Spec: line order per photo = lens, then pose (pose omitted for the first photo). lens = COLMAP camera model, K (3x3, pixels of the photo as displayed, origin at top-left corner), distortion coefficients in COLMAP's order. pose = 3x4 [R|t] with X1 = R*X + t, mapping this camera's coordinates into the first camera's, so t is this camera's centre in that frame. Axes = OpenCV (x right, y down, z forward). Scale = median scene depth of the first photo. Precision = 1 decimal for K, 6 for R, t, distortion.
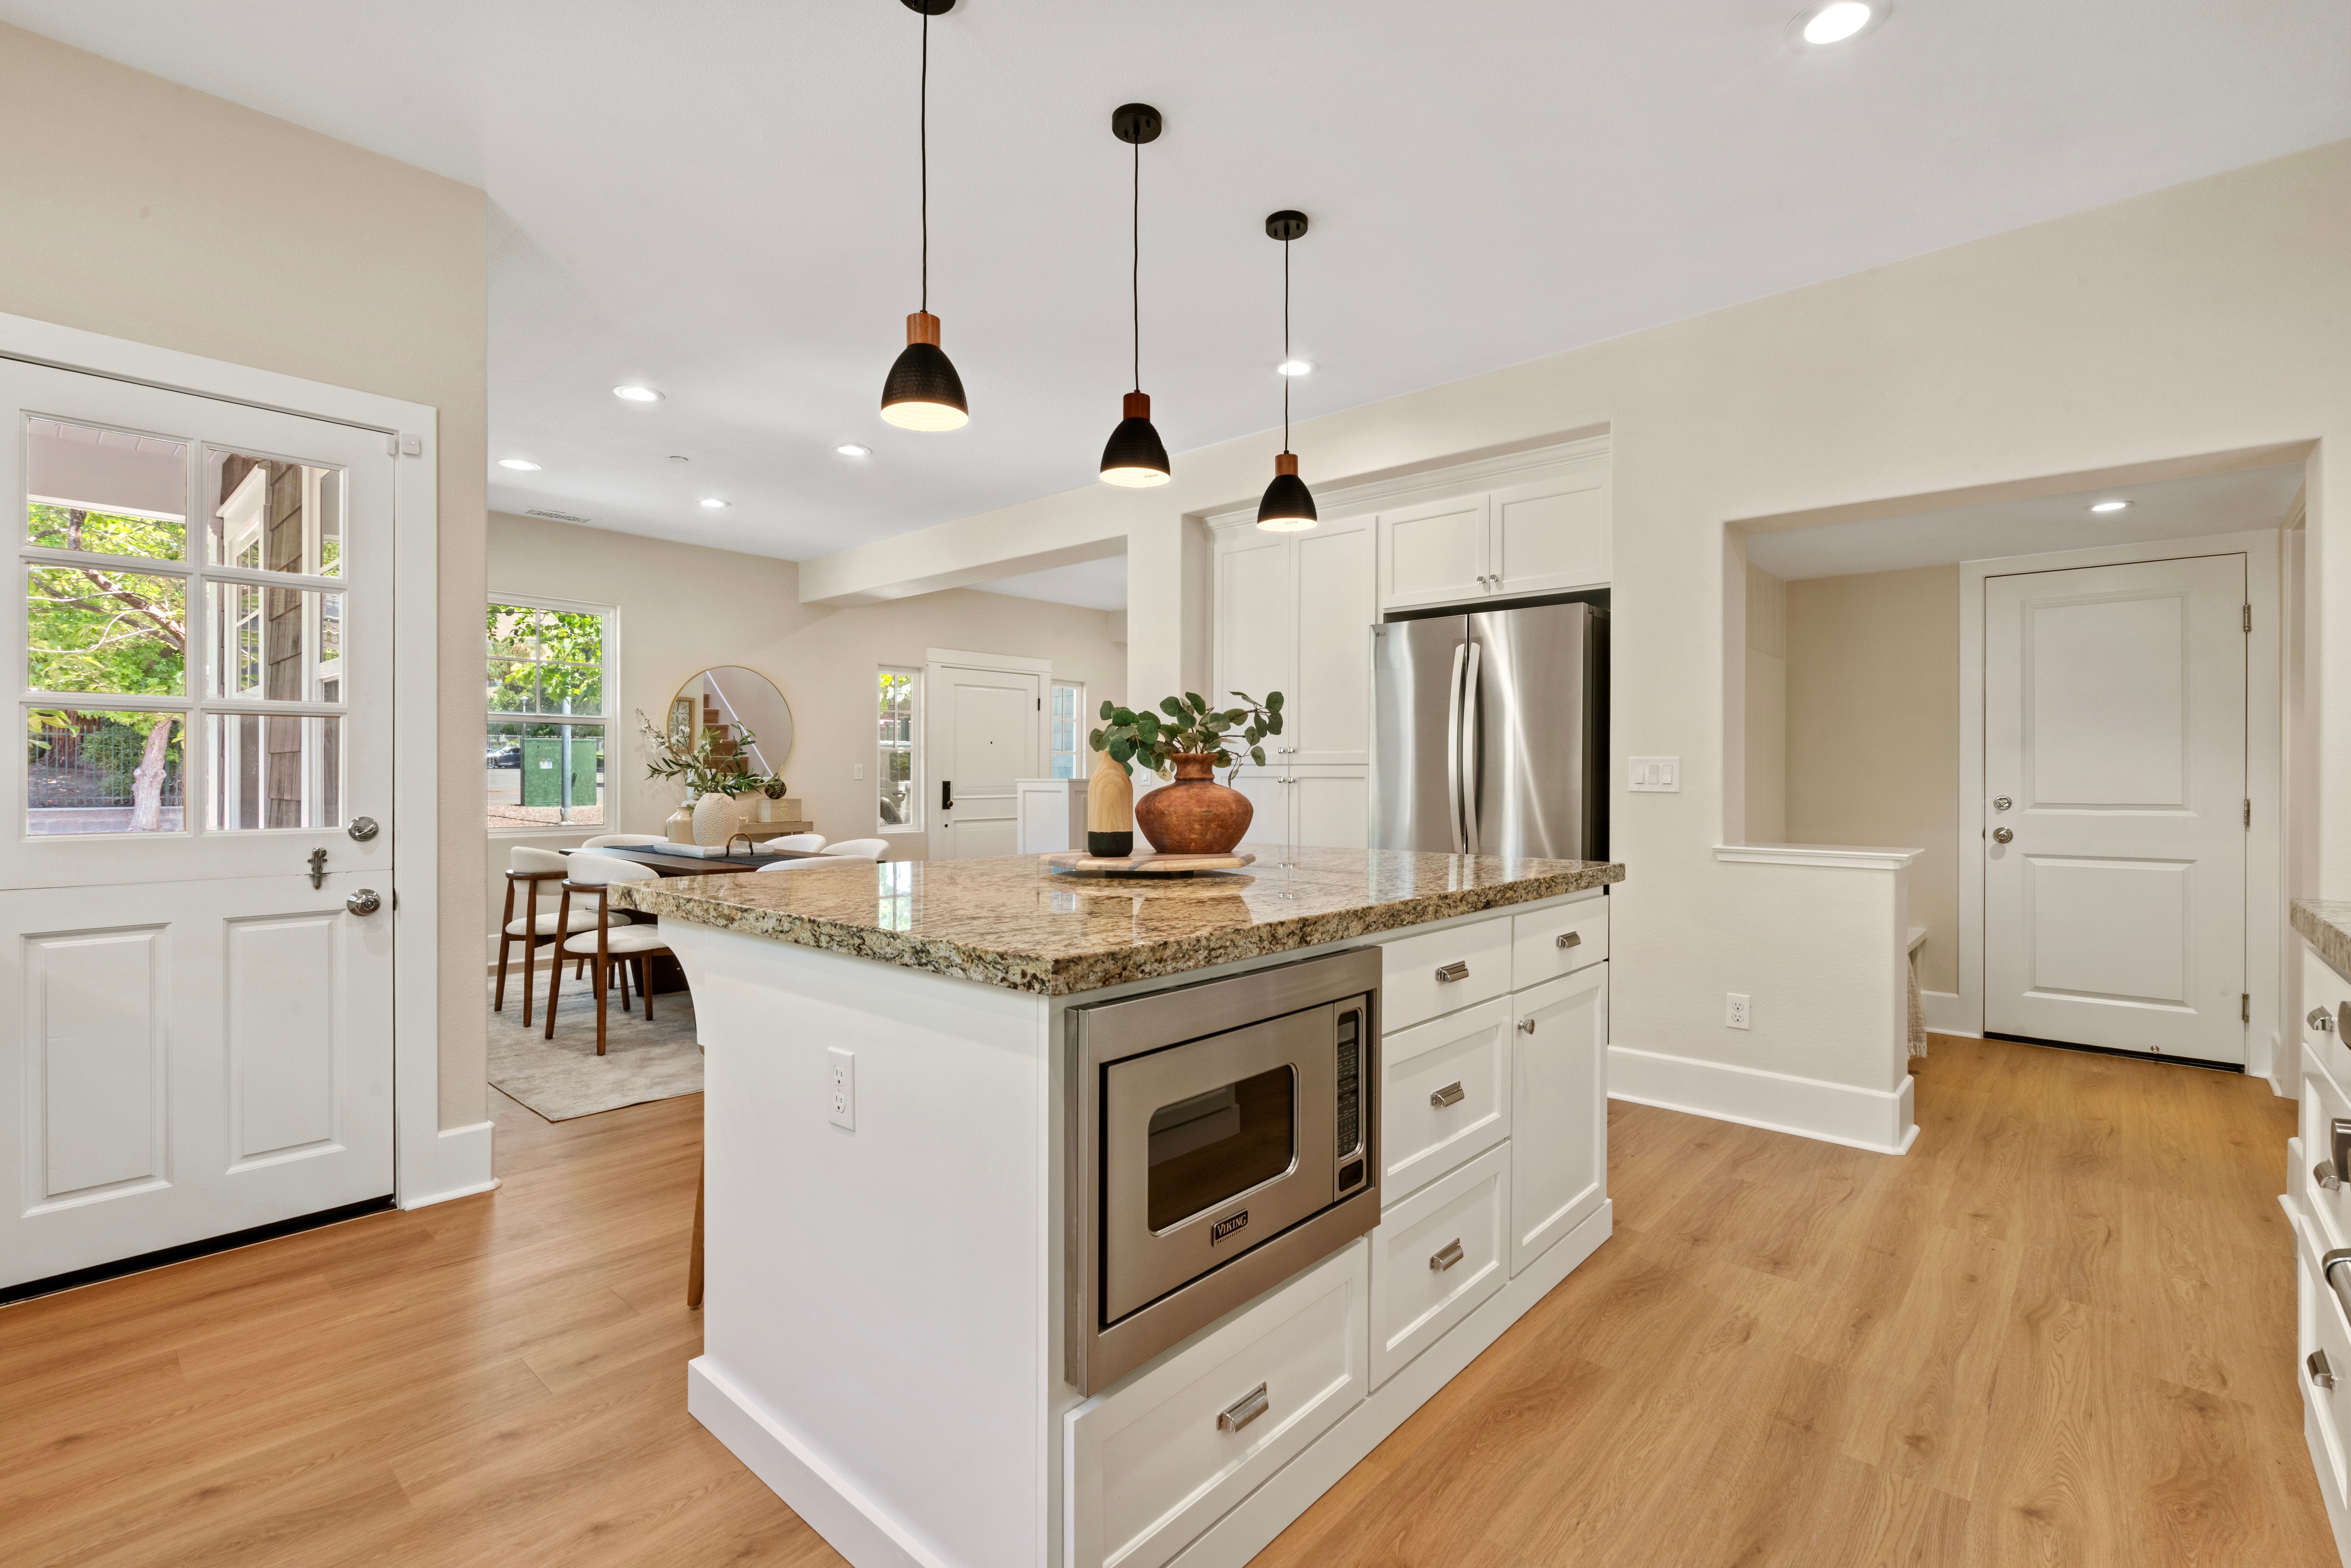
lens RADIAL K [[1068.1, 0, 1171.9], [0, 1068.1, 784.1], [0, 0, 1]] dist [-0.002262, 0.000643]
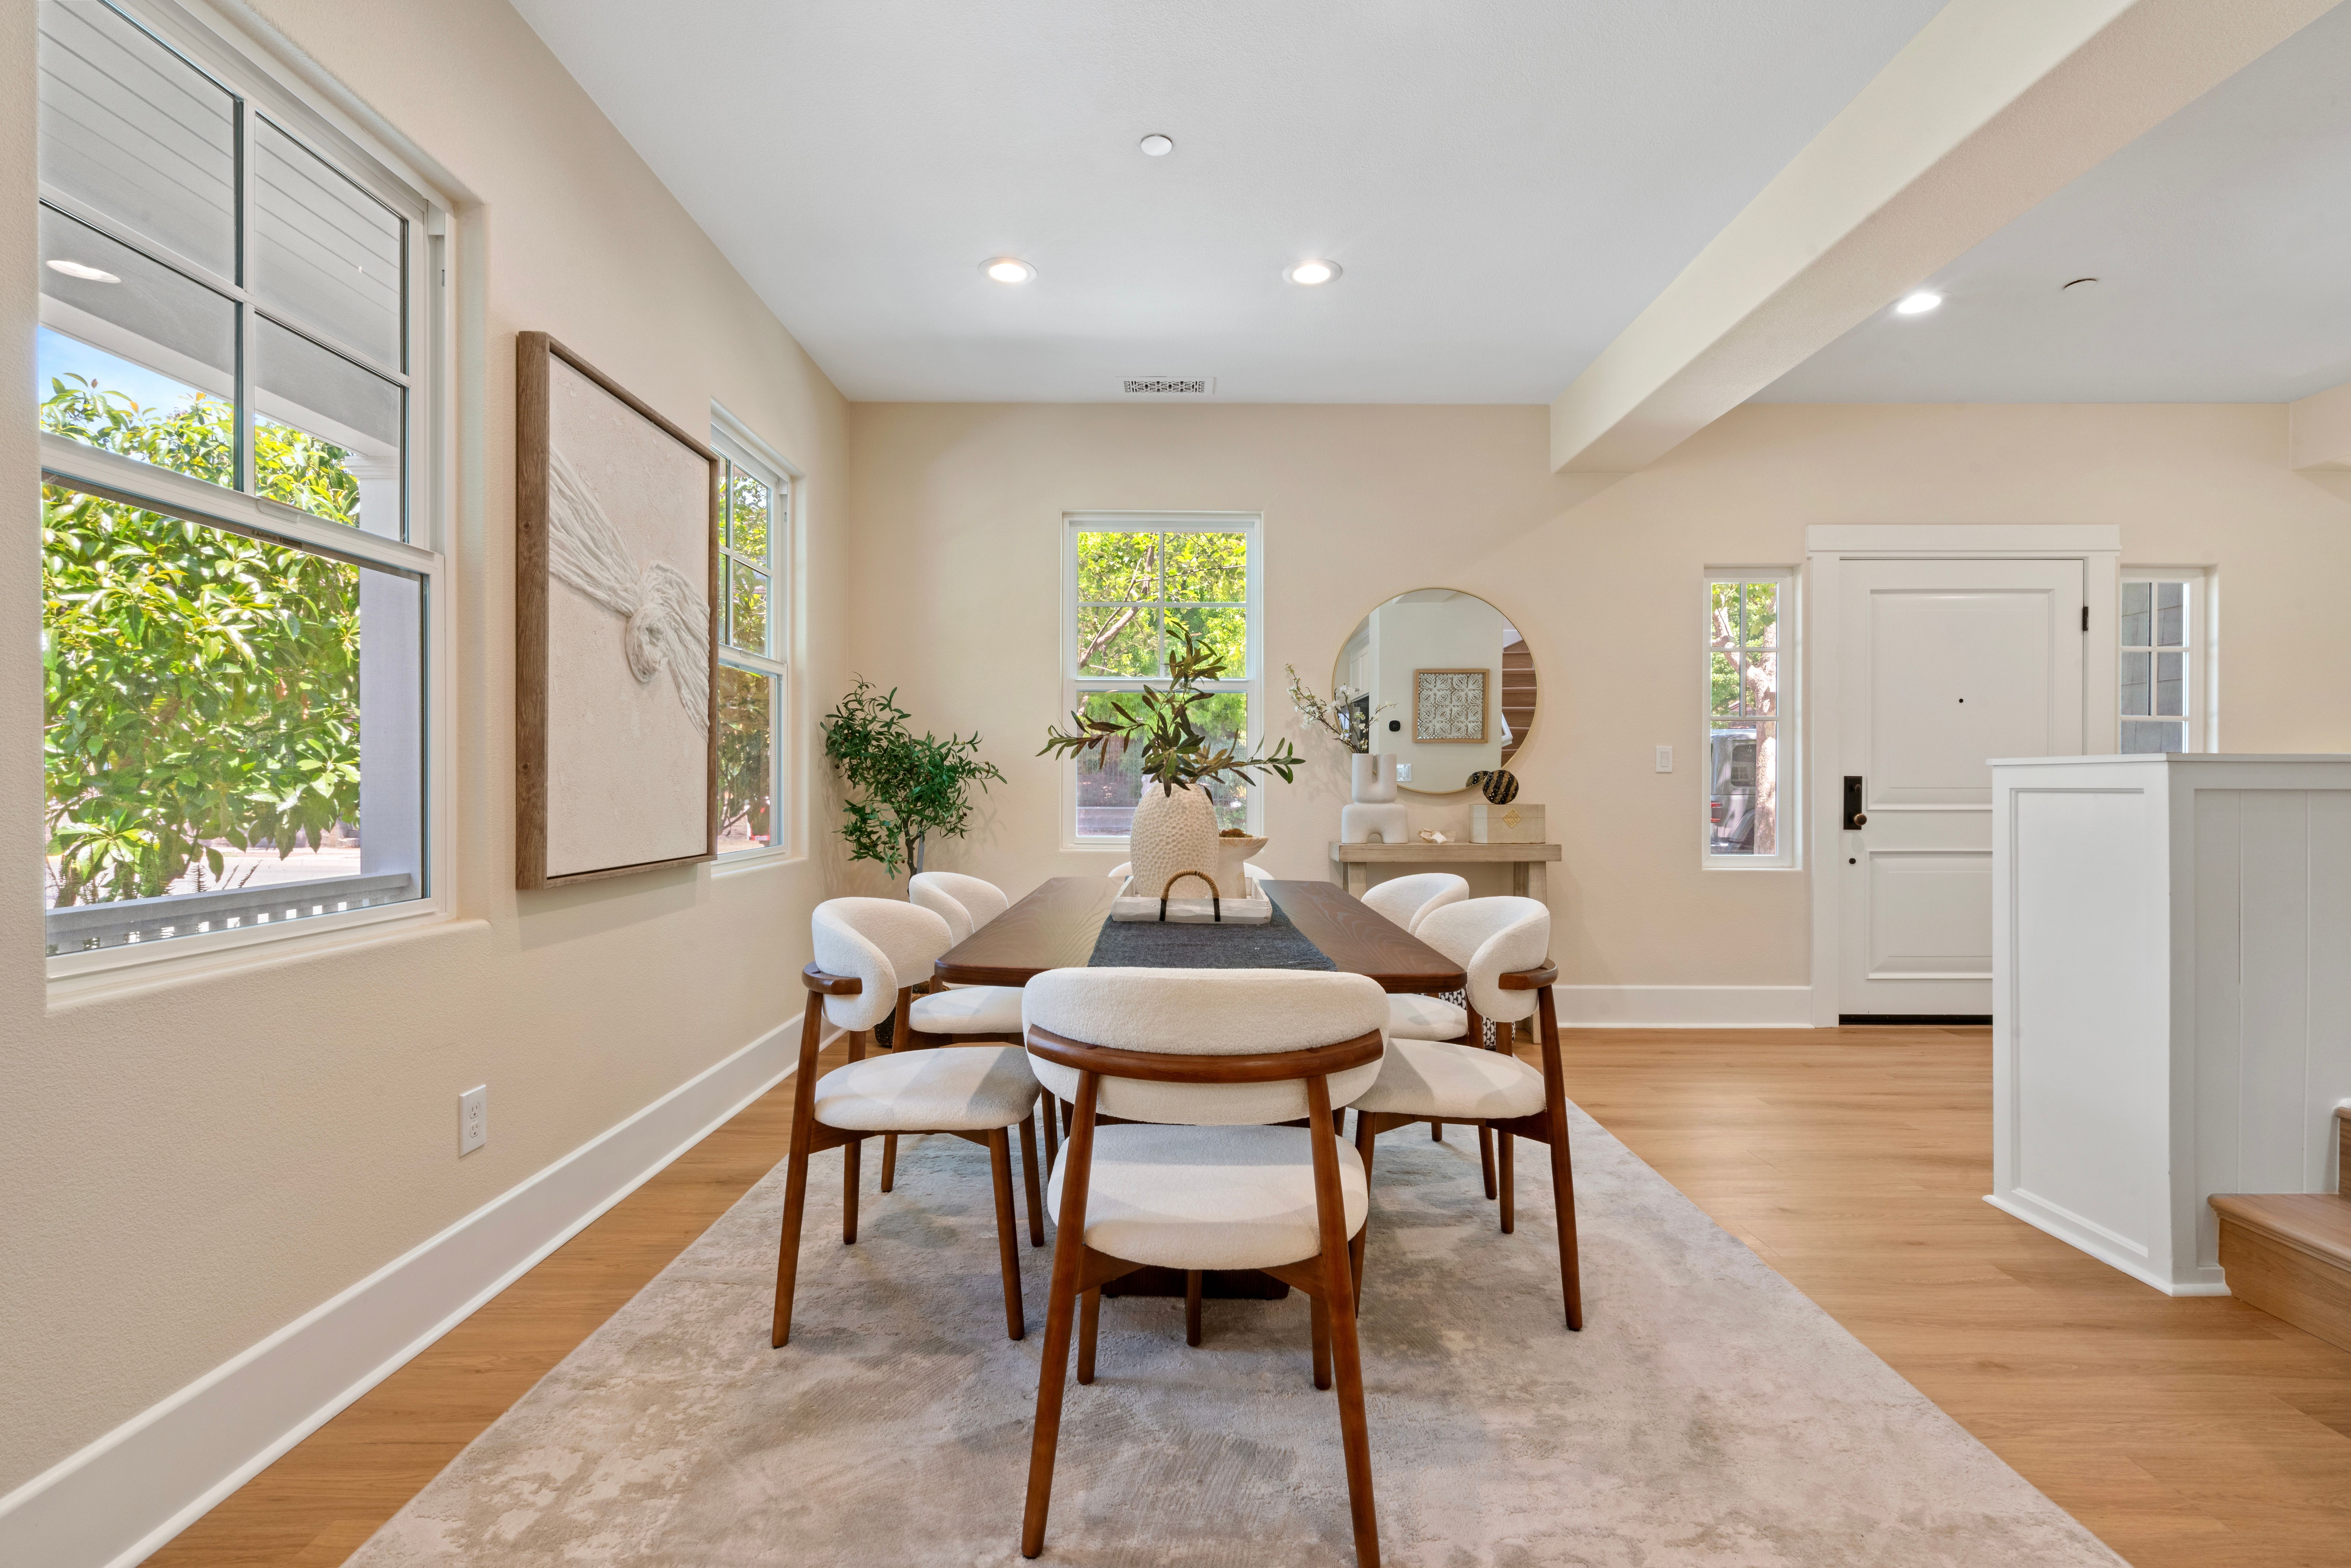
lens RADIAL K [[1068.1, 0, 1171.9], [0, 1068.1, 784.1], [0, 0, 1]] dist [-0.002262, 0.000643]
pose [[0.664460, -0.000756, -0.747324, -0.132475], [-0.006691, 0.999953, -0.006961, 0.022562], [0.747294, 0.009626, 0.664424, 1.292606]]
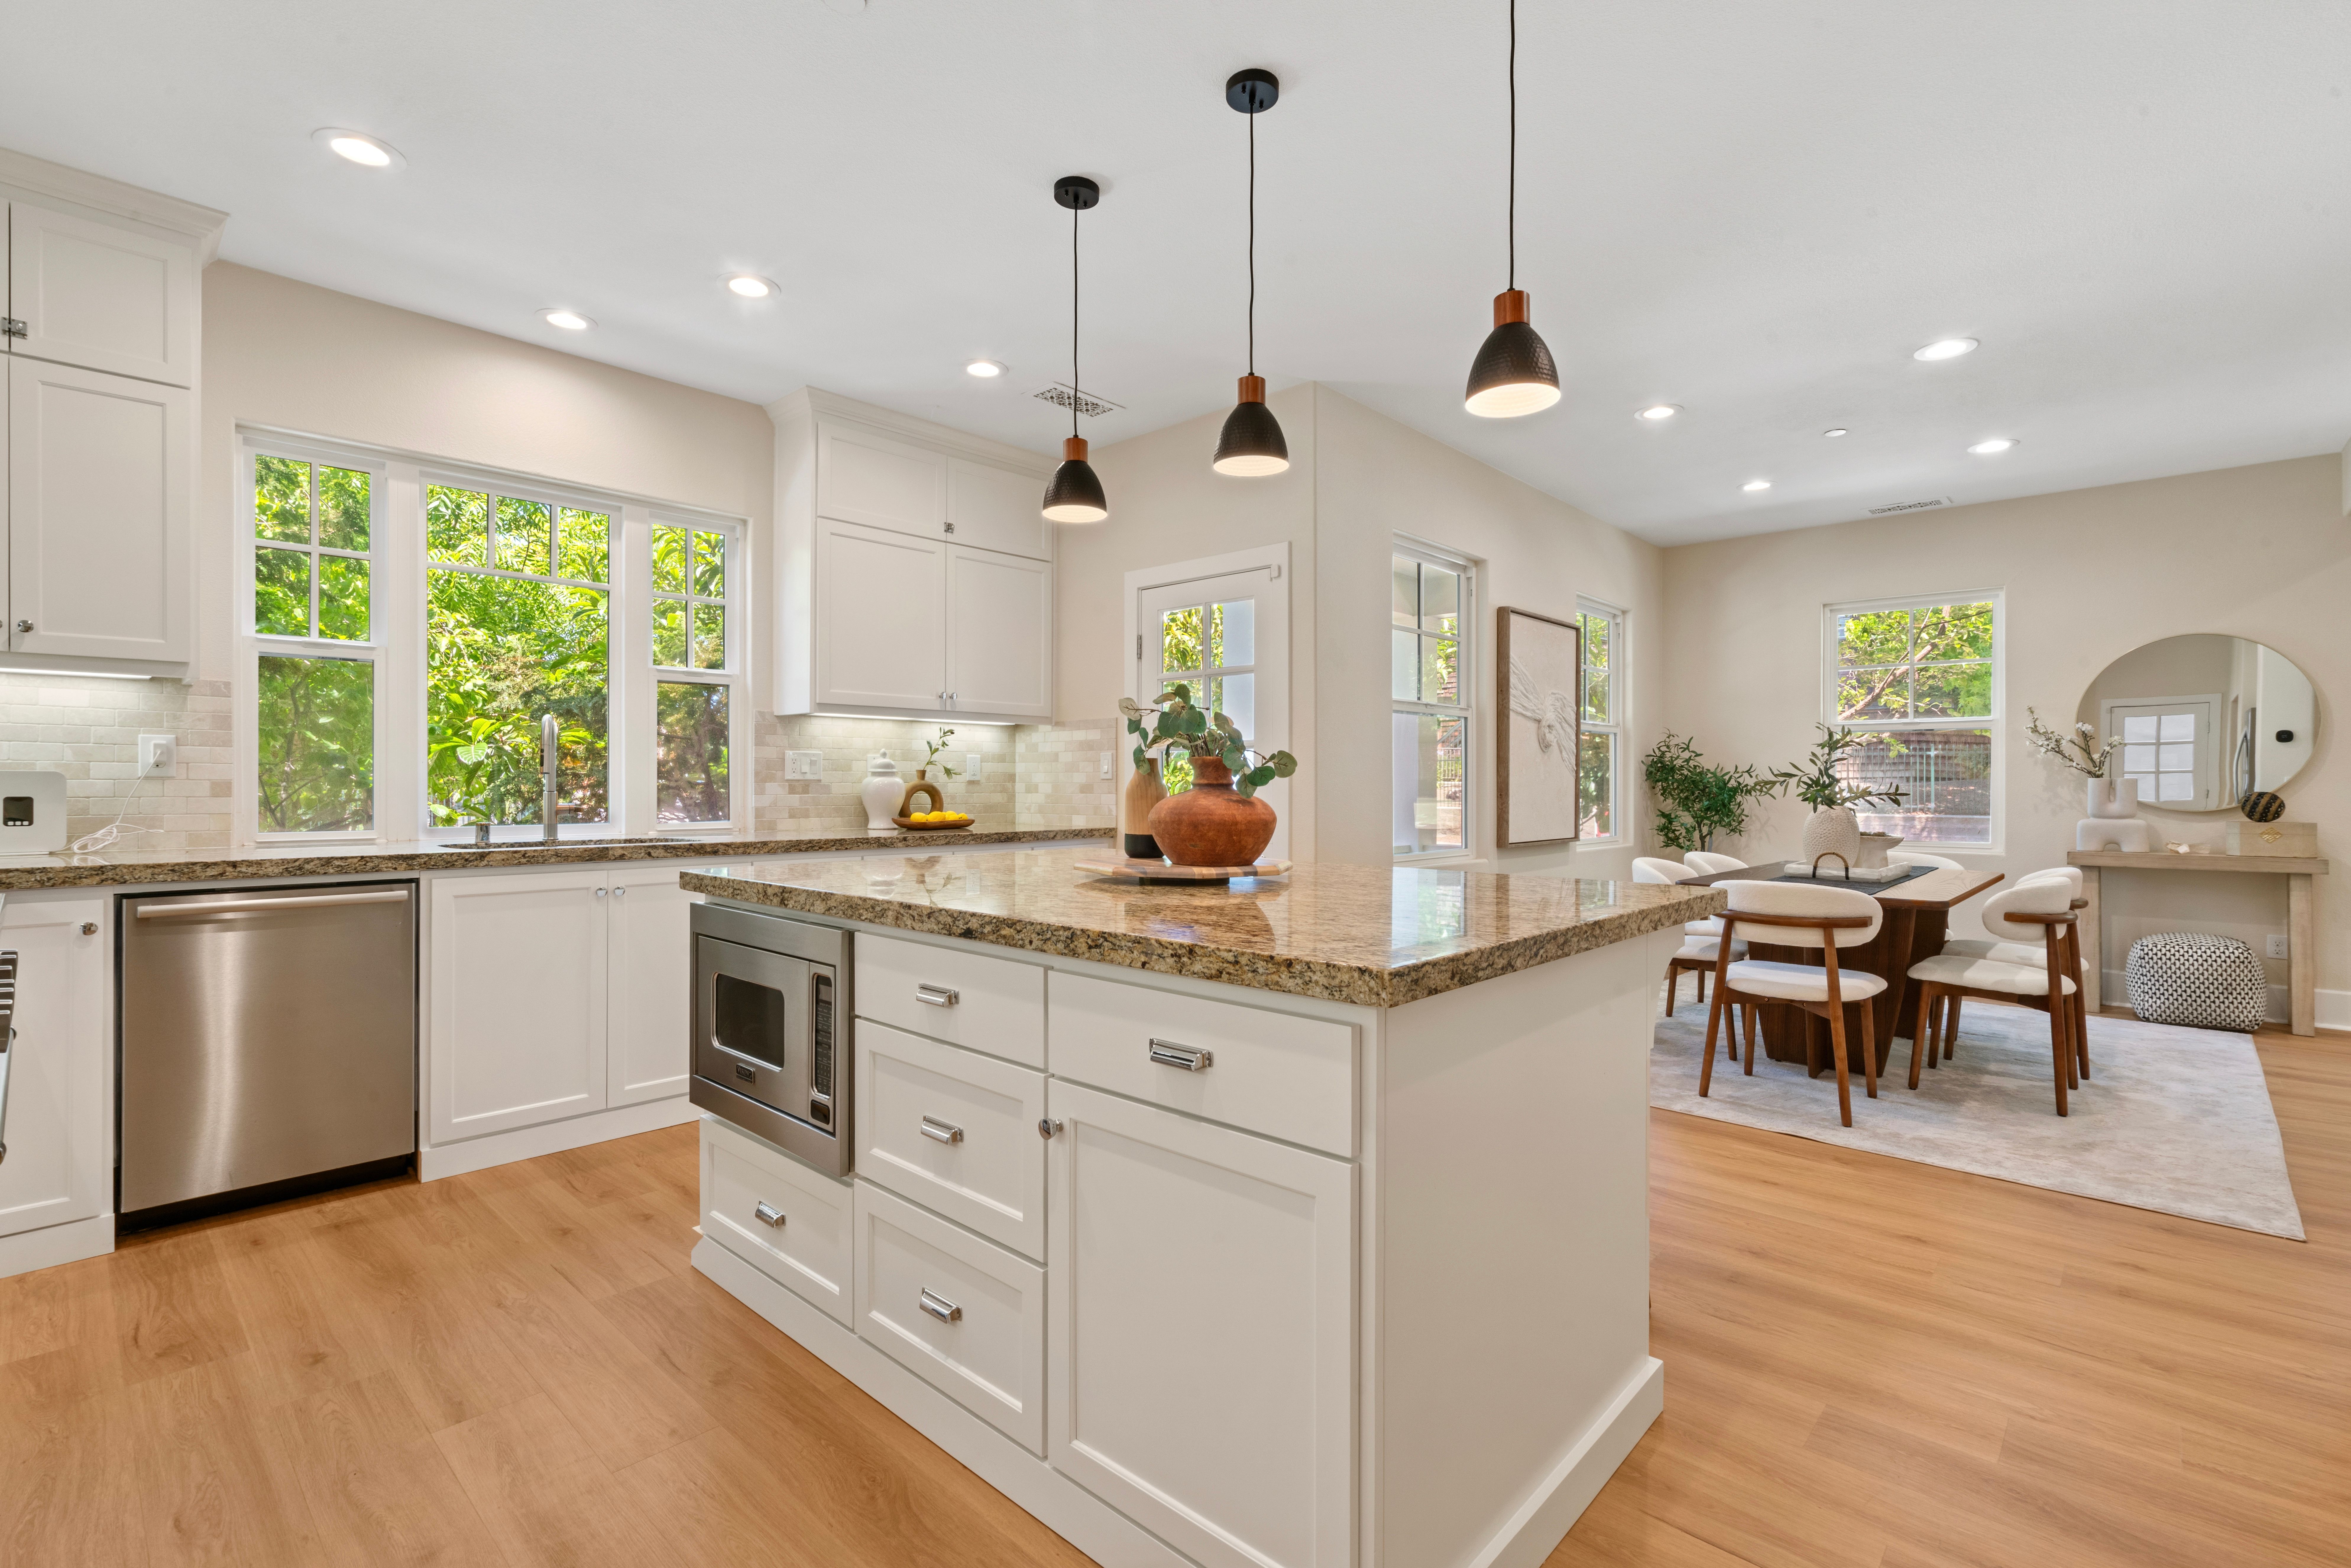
lens RADIAL K [[1068.1, 0, 1171.9], [0, 1068.1, 784.1], [0, 0, 1]] dist [-0.002262, 0.000643]
pose [[-0.026646, -0.002480, -0.999642, 0.876276], [-0.010151, 0.999946, -0.002210, -0.003064], [0.999593, 0.010089, -0.026669, 0.917368]]
